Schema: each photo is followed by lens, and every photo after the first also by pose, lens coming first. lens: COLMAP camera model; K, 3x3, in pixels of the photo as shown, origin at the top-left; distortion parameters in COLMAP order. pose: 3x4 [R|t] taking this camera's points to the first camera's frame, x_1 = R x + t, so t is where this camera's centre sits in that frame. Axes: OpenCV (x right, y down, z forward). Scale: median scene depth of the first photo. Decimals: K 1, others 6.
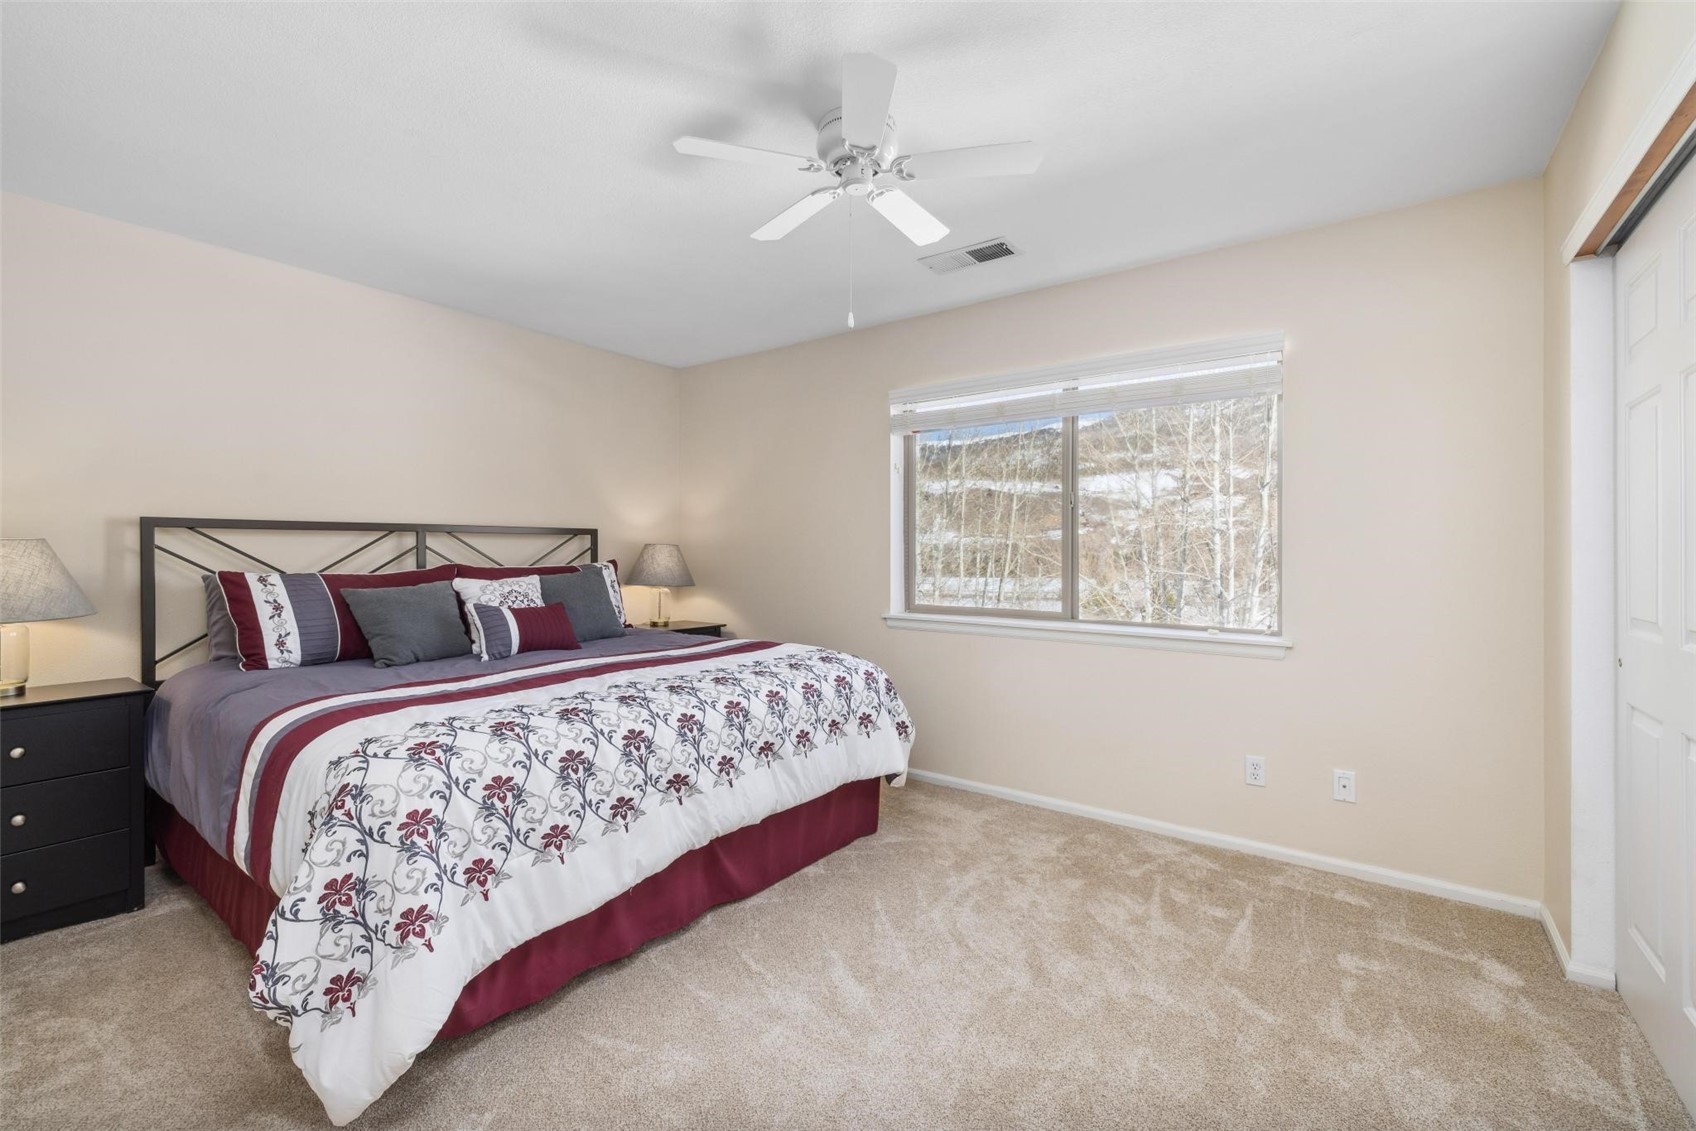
lens RADIAL K [[709.1, 0, 848.0], [0, 709.1, 565.5], [0, 0, 1]] dist [0.000200, 0.000306]
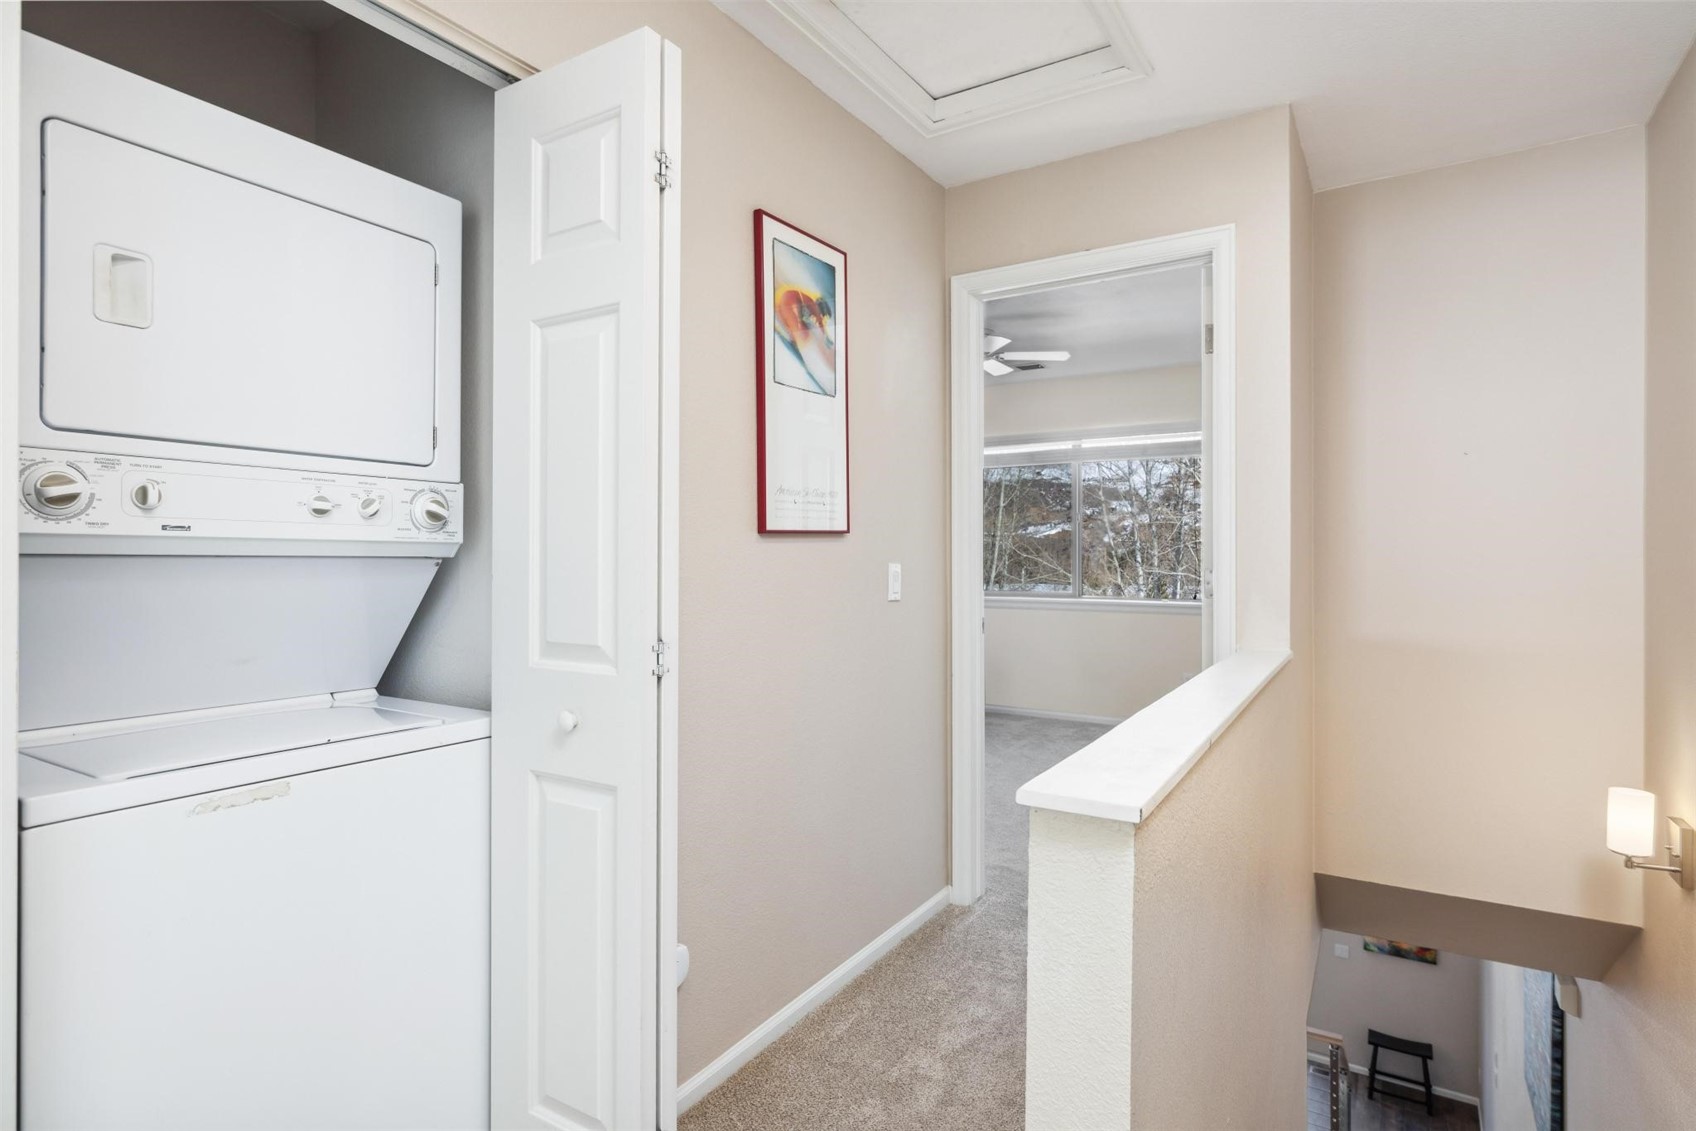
lens RADIAL K [[888.6, 0, 856.3], [0, 888.6, 559.5], [0, 0, 1]] dist [-0.004197, 0.000420]
pose [[0.996466, -0.004920, 0.083851, -0.054776], [0.005978, 0.999906, -0.012370, 0.003599], [-0.083783, 0.012827, 0.996401, -0.148155]]
